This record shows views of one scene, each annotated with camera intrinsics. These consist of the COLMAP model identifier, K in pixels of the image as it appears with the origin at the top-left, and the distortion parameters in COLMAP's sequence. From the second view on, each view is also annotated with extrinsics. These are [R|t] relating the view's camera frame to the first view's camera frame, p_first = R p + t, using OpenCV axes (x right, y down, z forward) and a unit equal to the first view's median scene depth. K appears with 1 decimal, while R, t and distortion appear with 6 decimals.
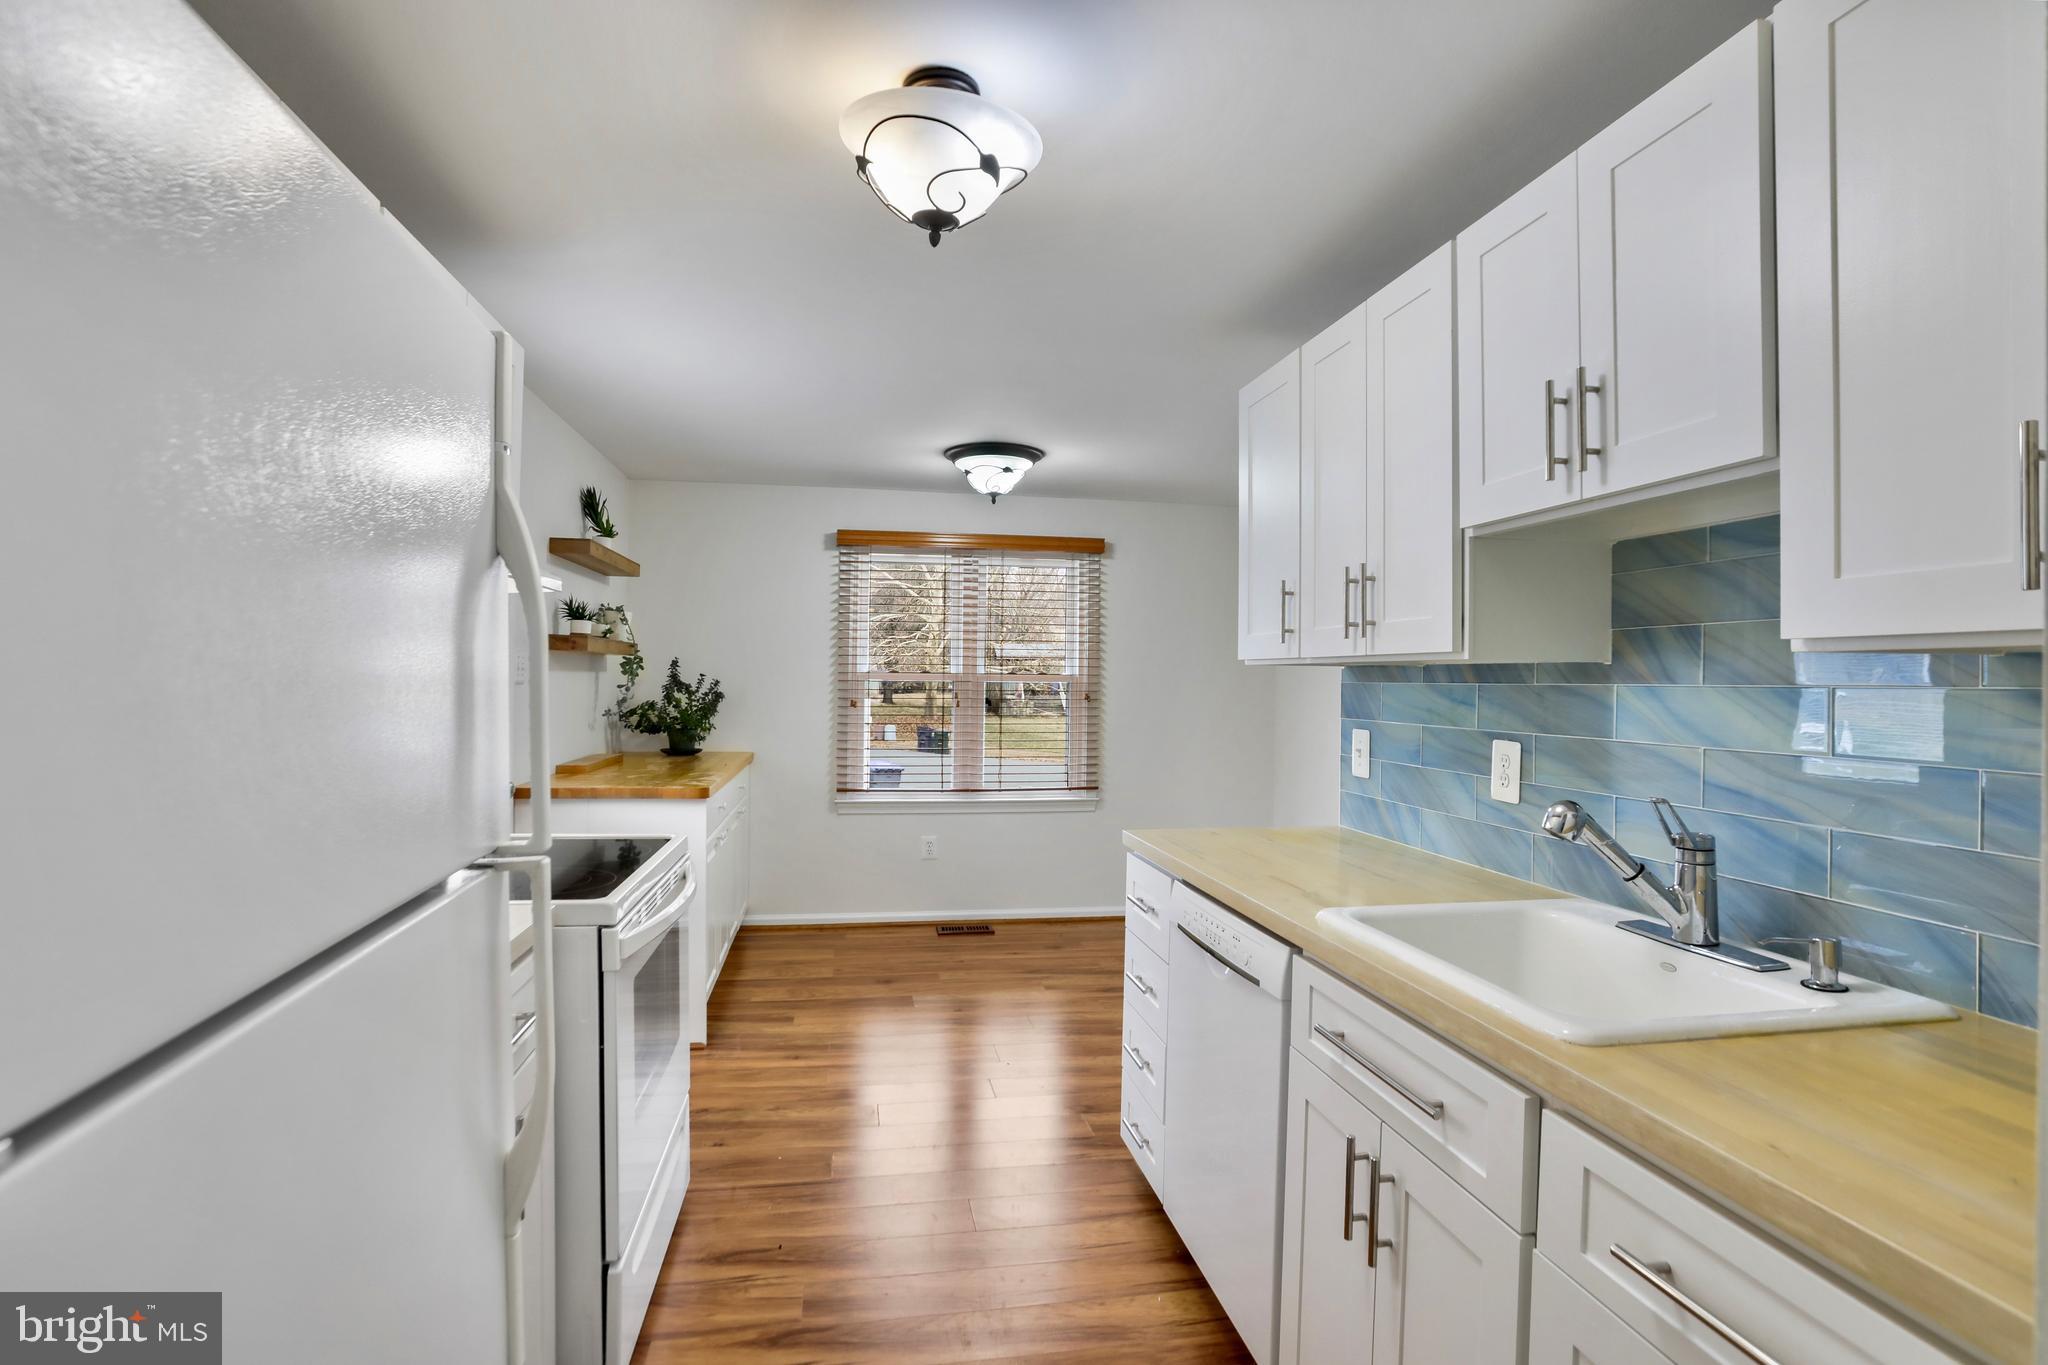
lens RADIAL K [[1010.6, 0, 979.2], [0, 1010.6, 677.5], [0, 0, 1]] dist [-0.051263, 0.003117]
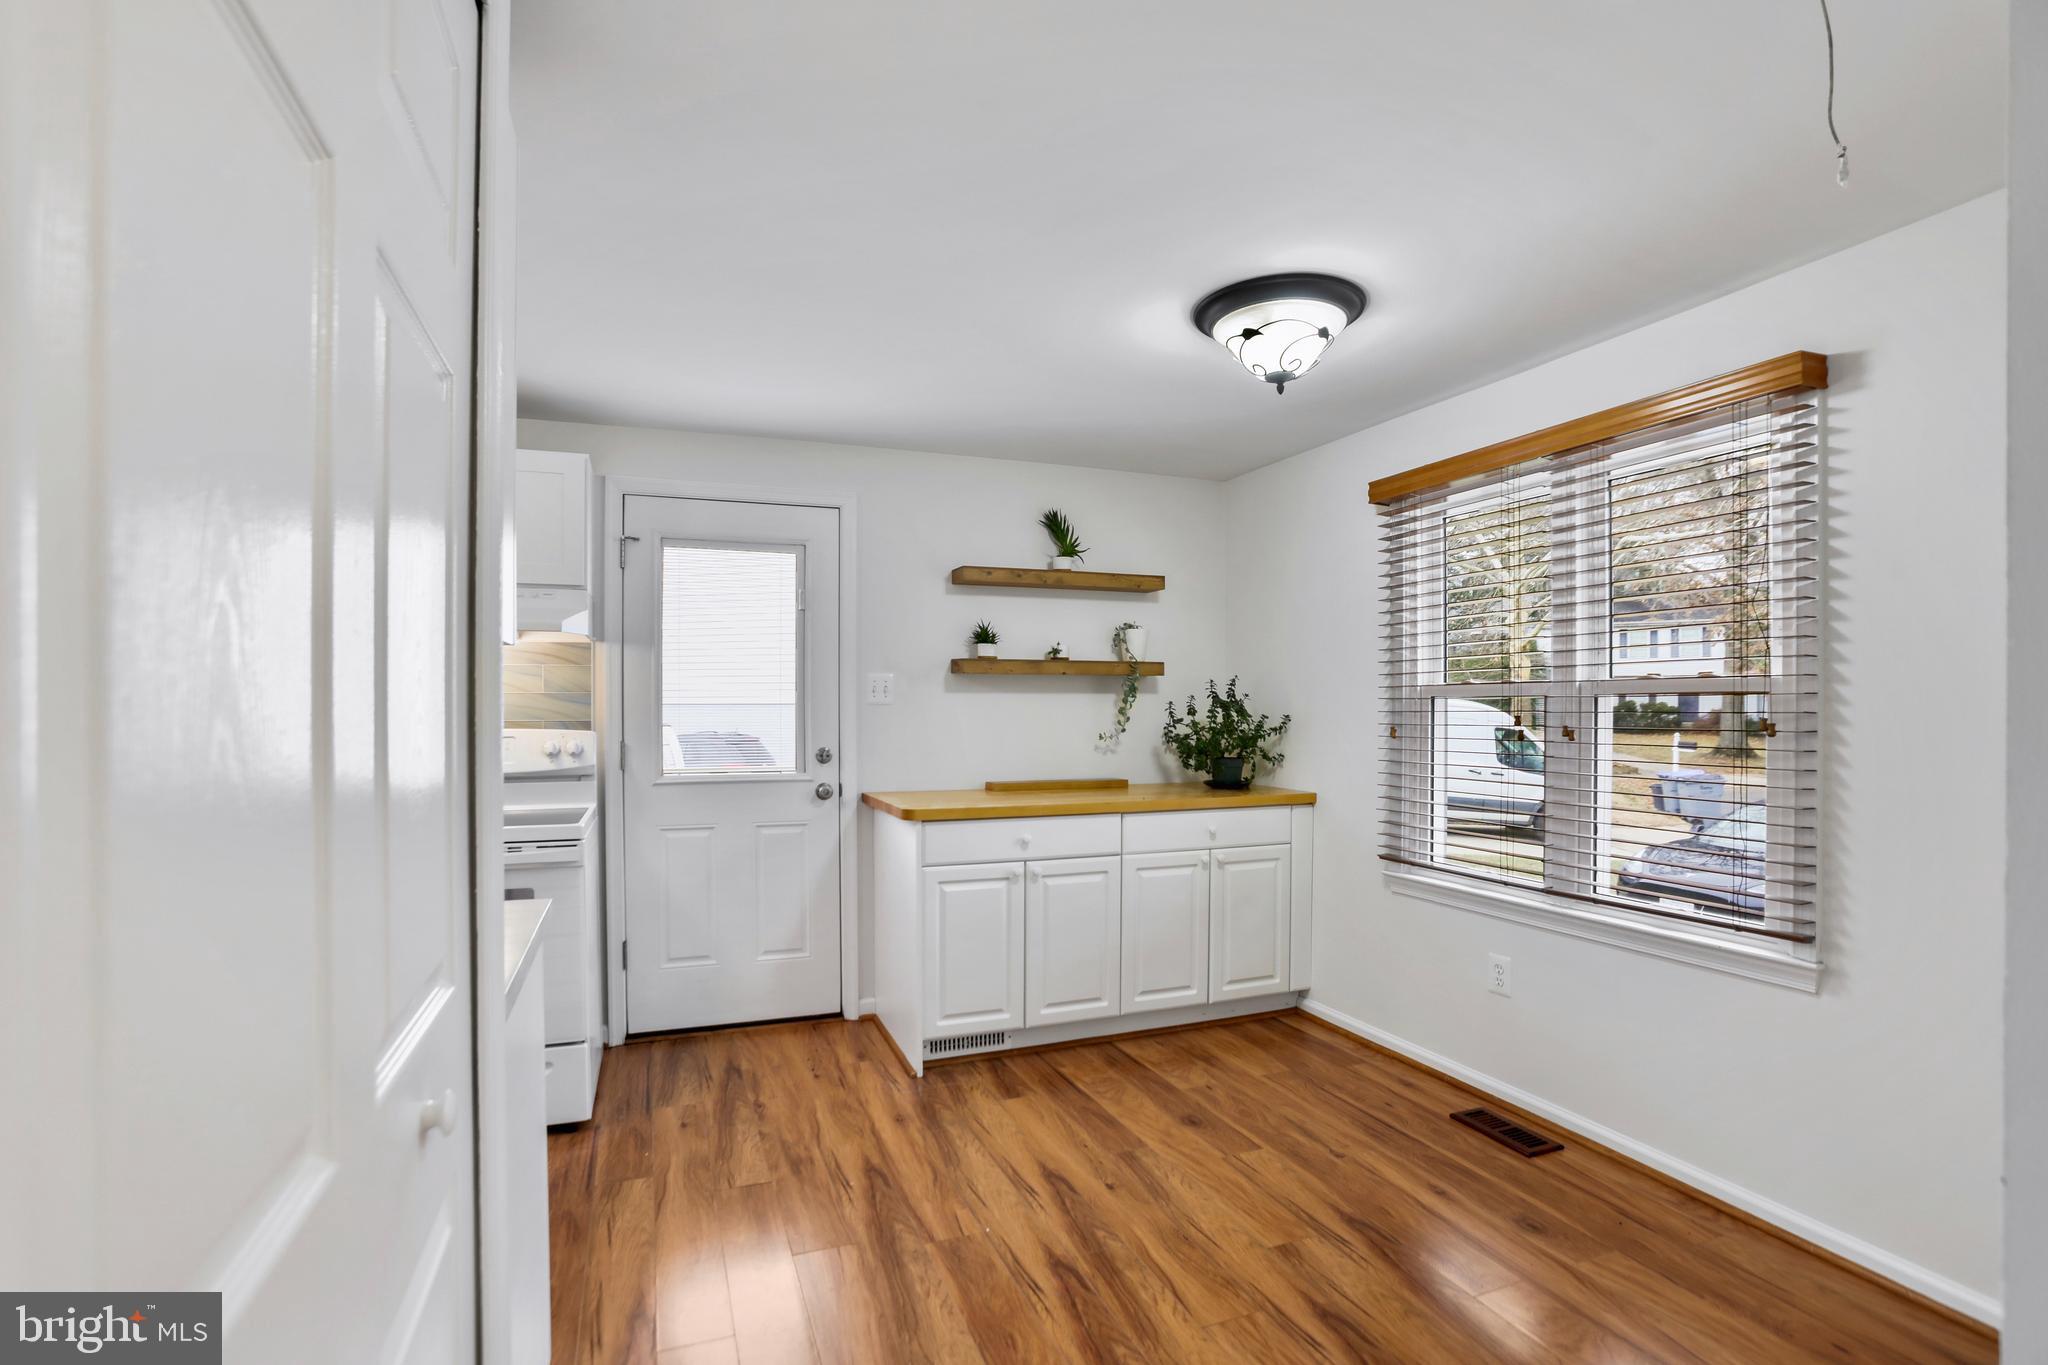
lens RADIAL K [[960.3, 0, 1012.9], [0, 960.3, 705.2], [0, 0, 1]] dist [-0.061346, 0.024199]
pose [[0.207042, -0.011673, -0.978262, 0.491262], [0.005001, 0.999928, -0.010873, 0.014816], [0.978319, -0.002641, 0.207086, 0.677419]]
